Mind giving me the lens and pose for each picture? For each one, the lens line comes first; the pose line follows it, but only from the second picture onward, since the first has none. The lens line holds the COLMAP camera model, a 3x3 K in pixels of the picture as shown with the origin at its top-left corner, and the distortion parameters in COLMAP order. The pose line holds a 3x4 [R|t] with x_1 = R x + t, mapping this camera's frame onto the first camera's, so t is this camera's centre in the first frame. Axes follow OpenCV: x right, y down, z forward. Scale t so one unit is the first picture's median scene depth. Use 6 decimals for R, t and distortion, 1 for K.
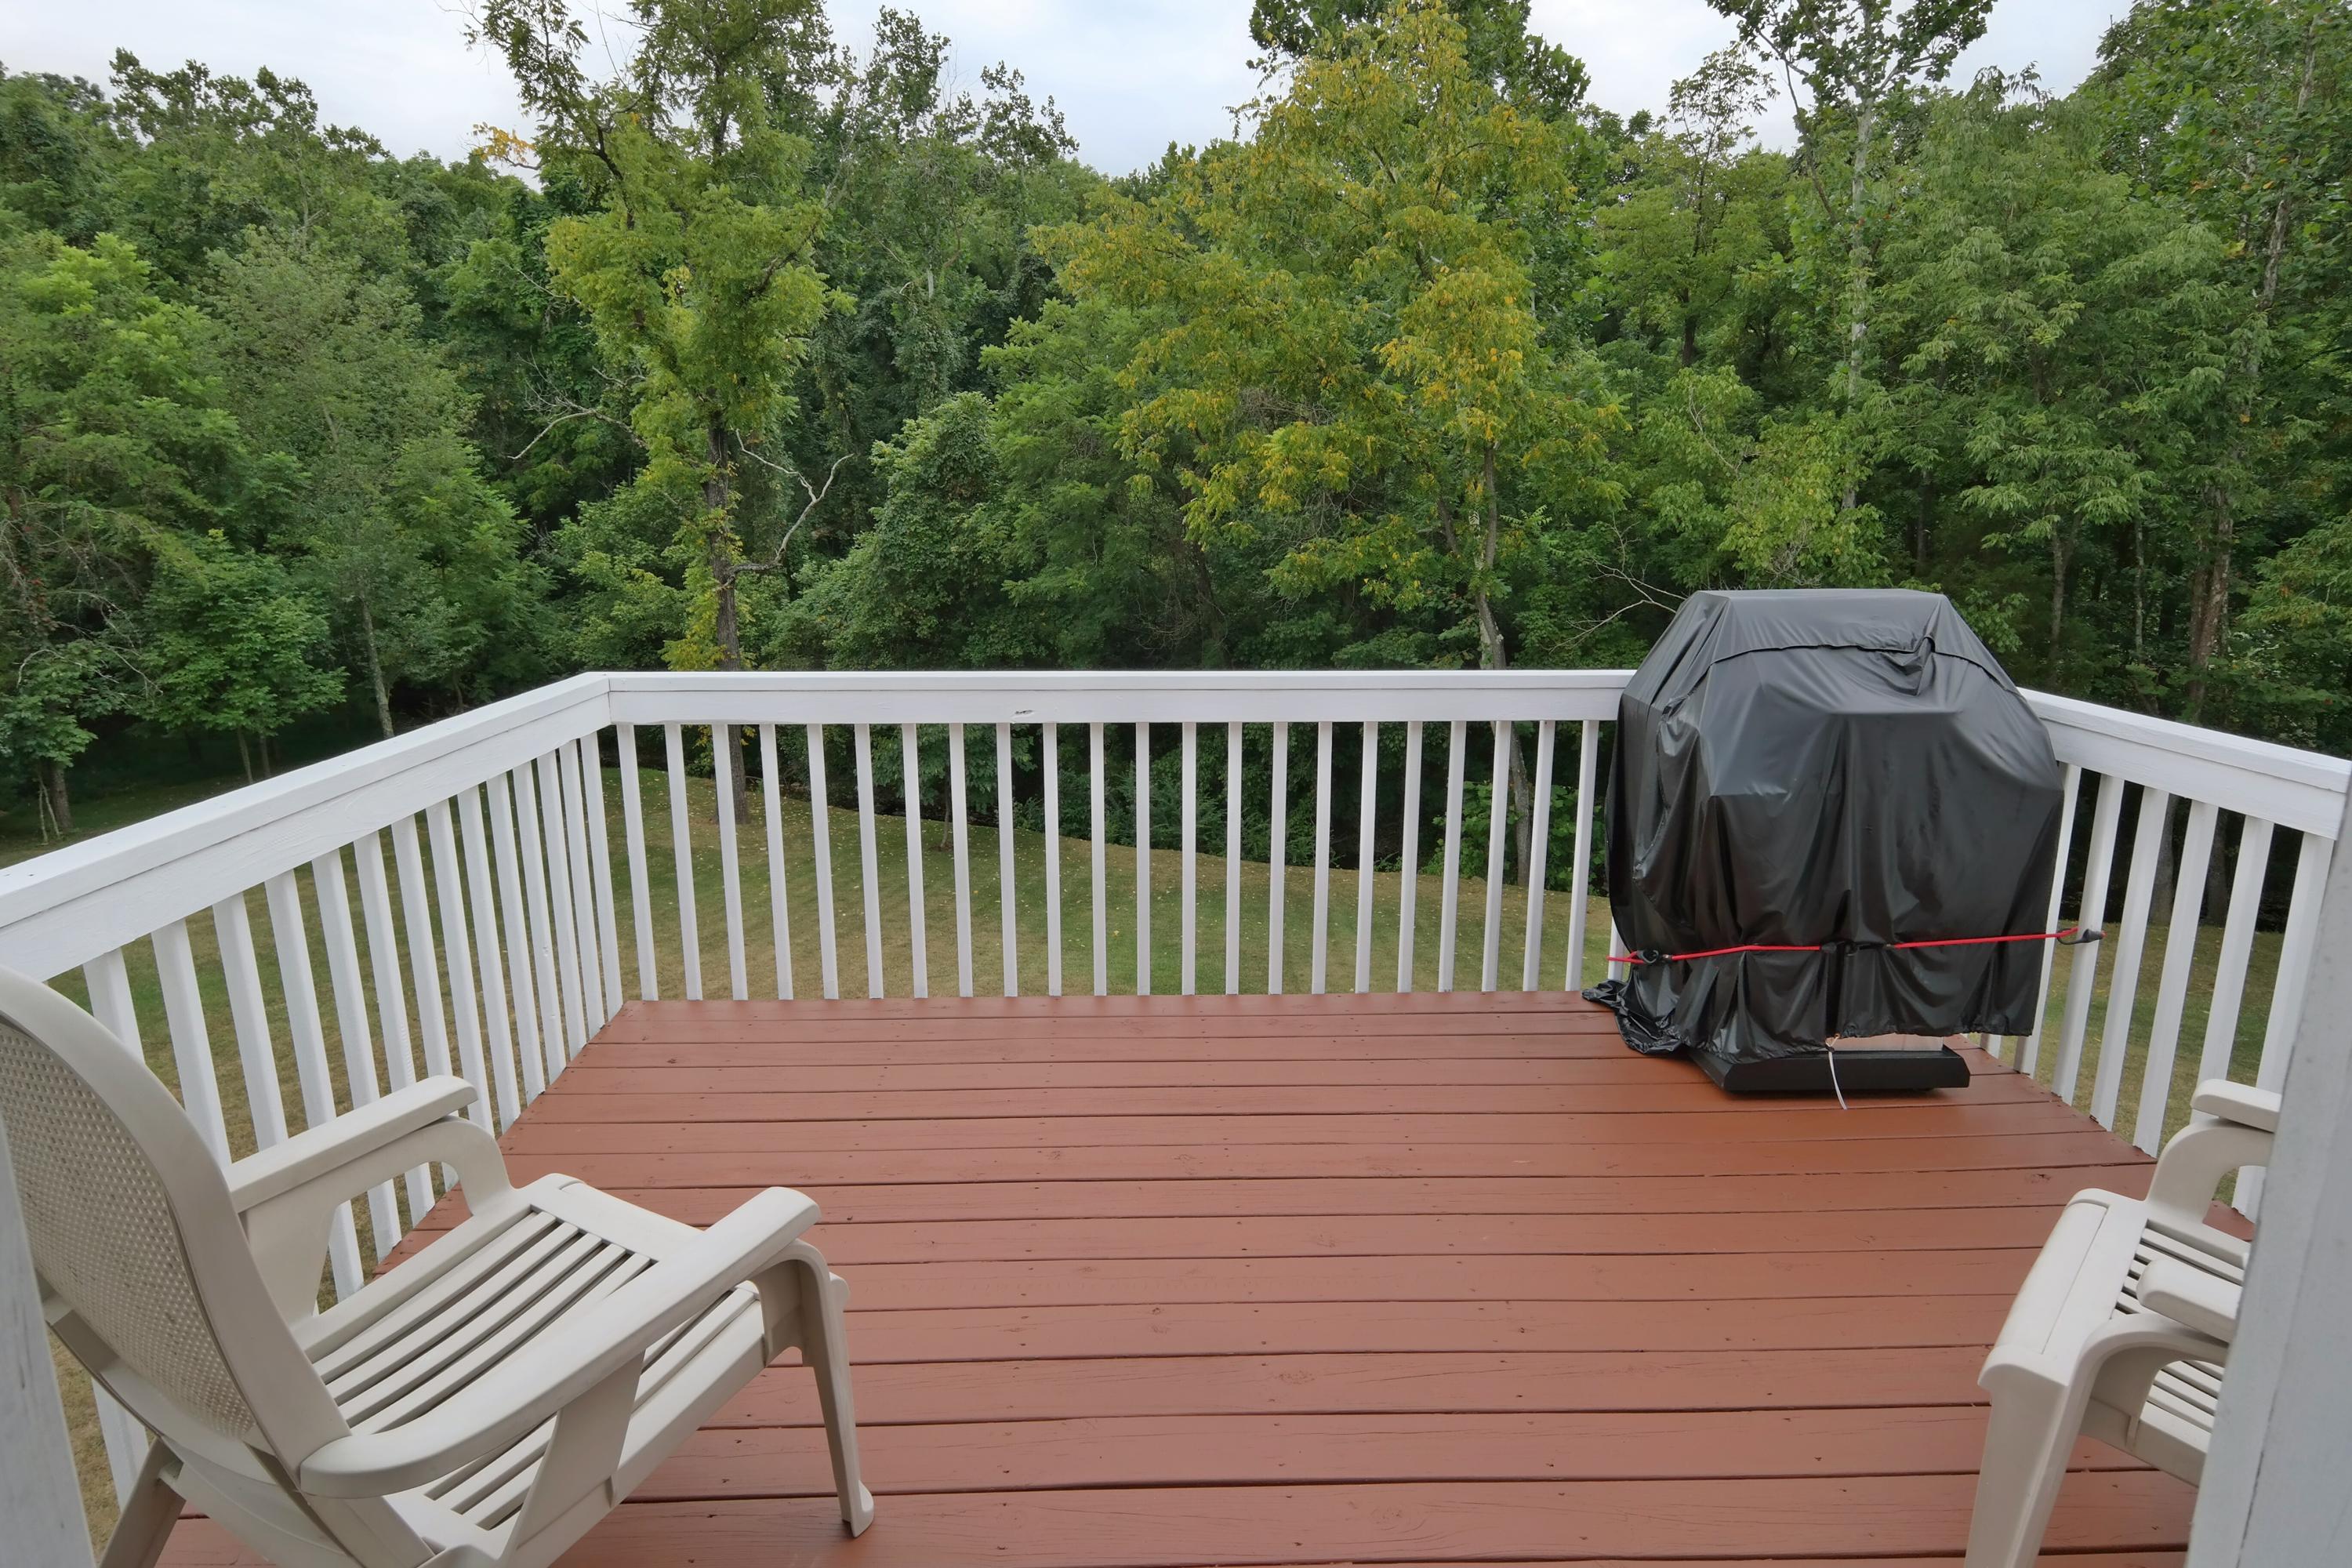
lens RADIAL K [[1282.8, 0, 1182.2], [0, 1282.8, 784.8], [0, 0, 1]] dist [-0.001985, 0.008697]
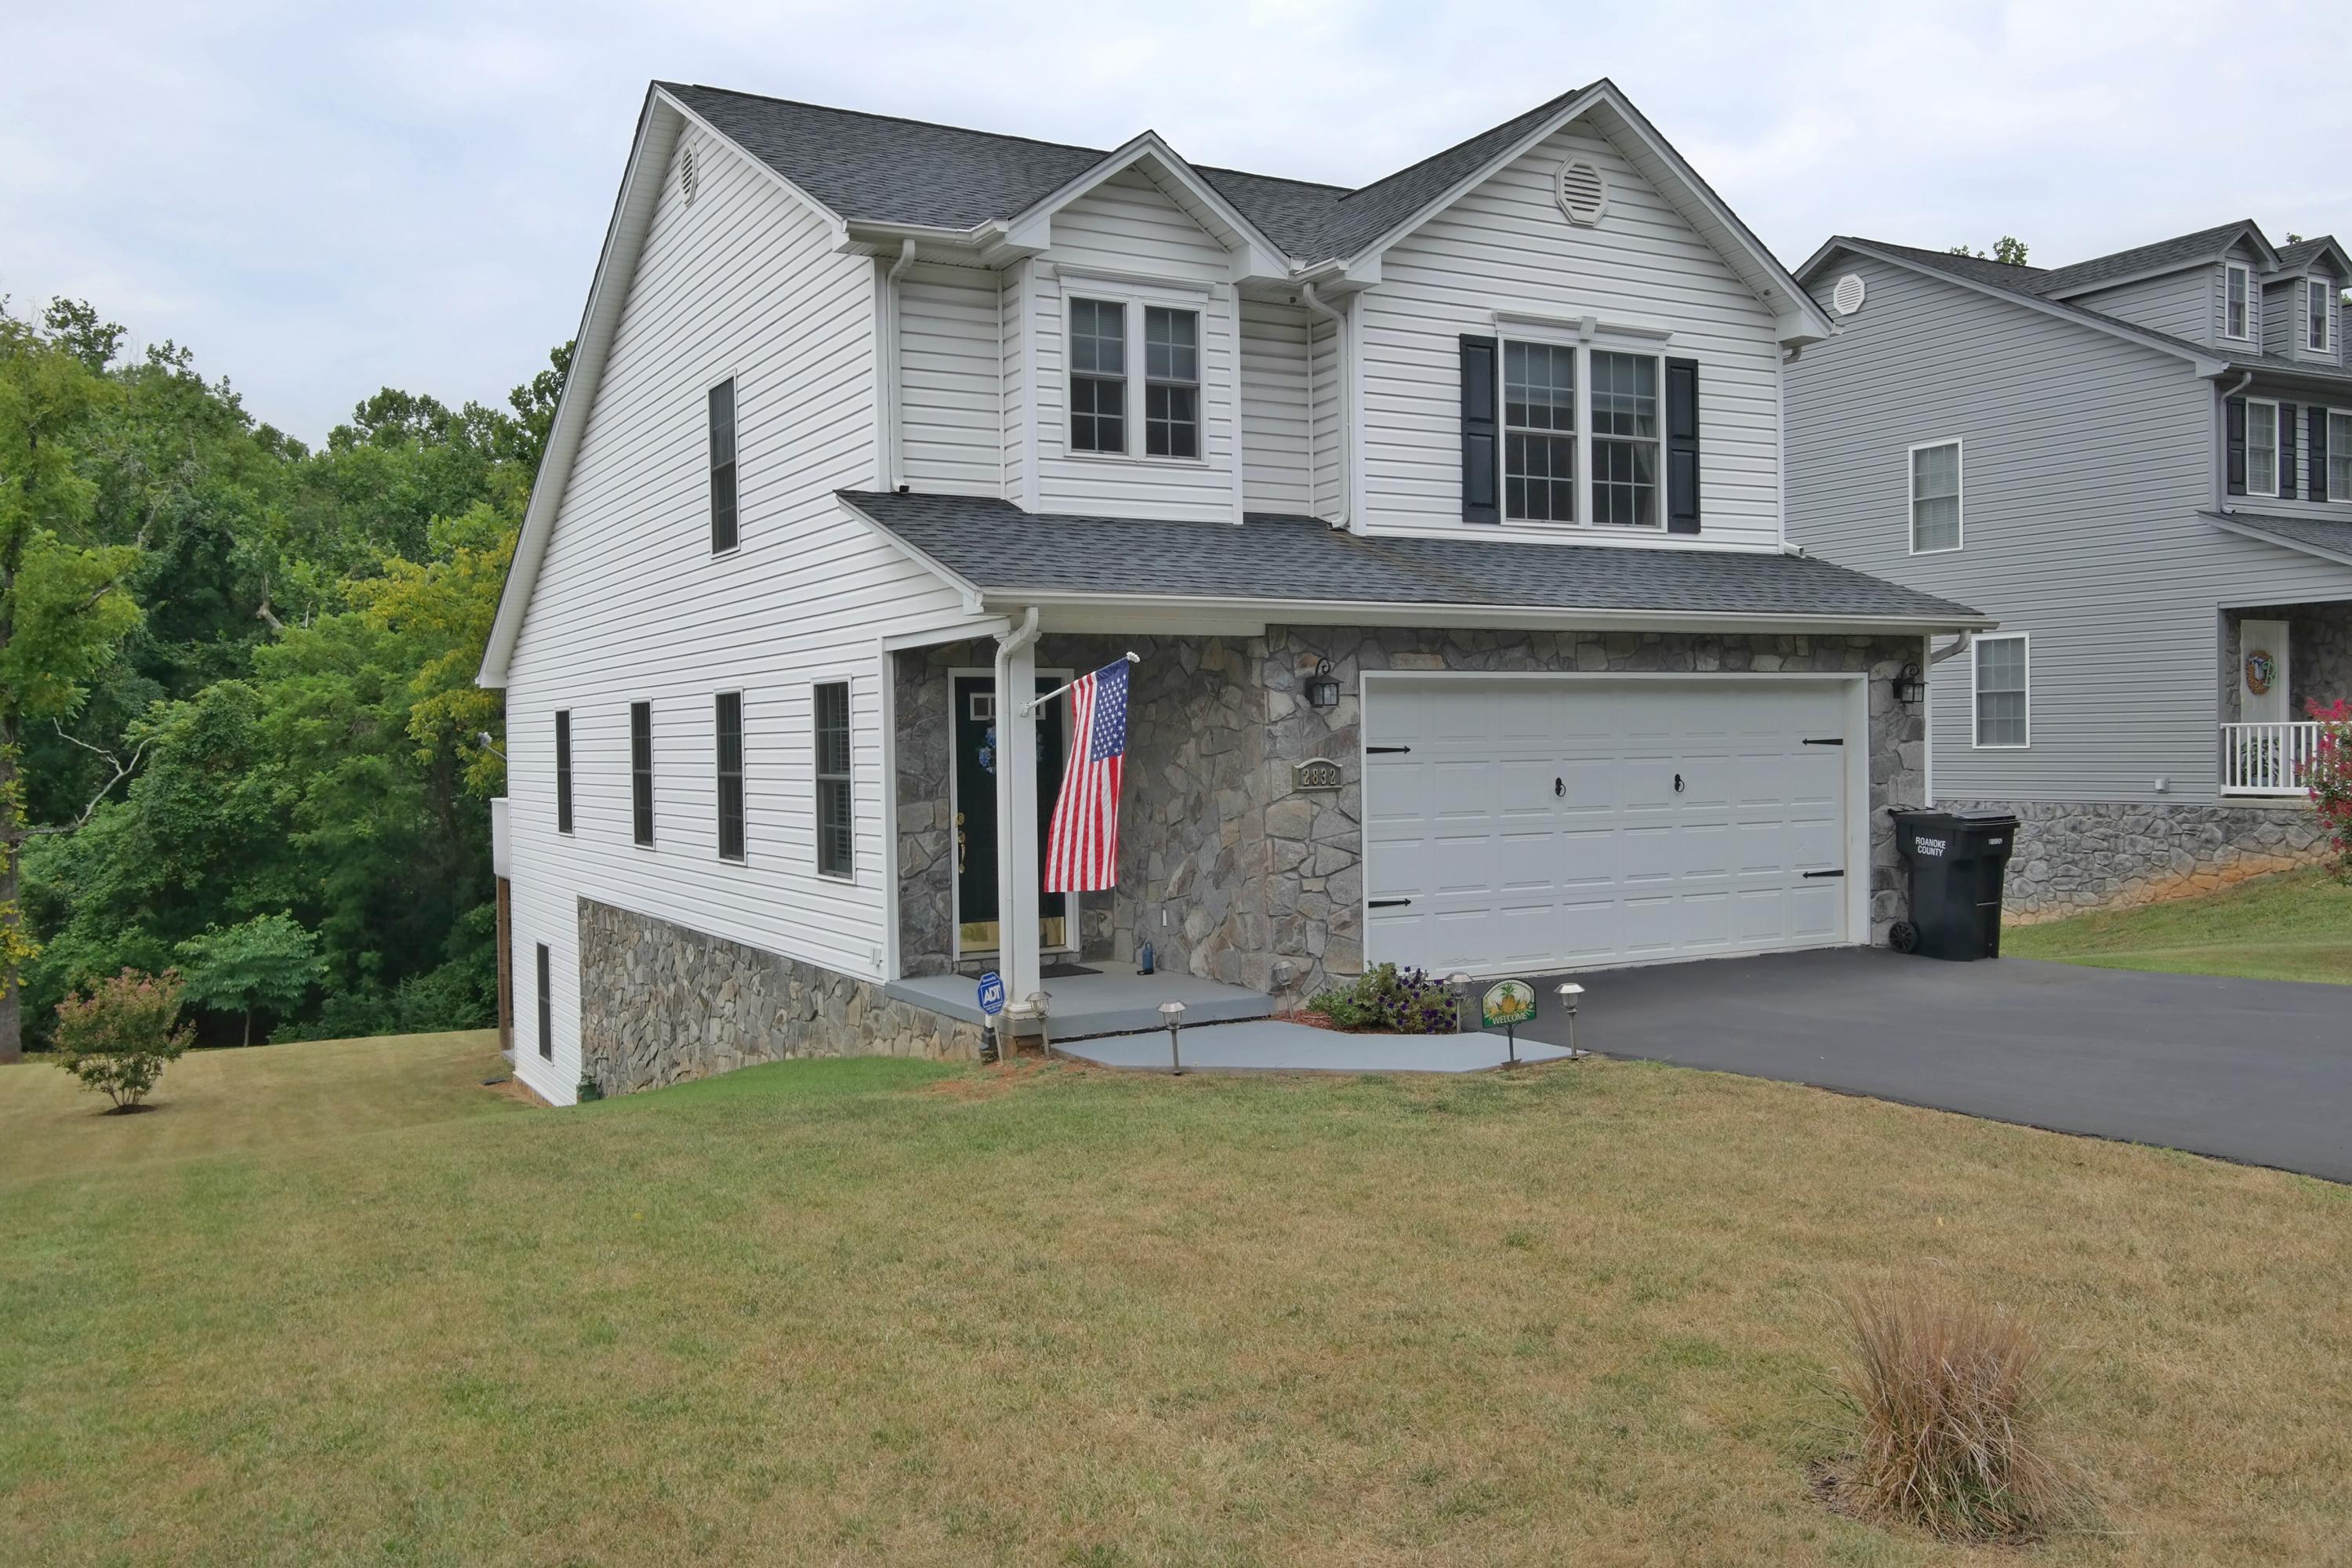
lens RADIAL K [[1931.1, 0, 1173.5], [0, 1931.1, 779.2], [0, 0, 1]] dist [-0.016057, -0.009043]
pose [[0.895613, -0.025677, 0.444092, -0.175911], [0.115849, 0.977346, -0.177127, 0.190799], [-0.429483, 0.210085, 0.878299, -0.883511]]
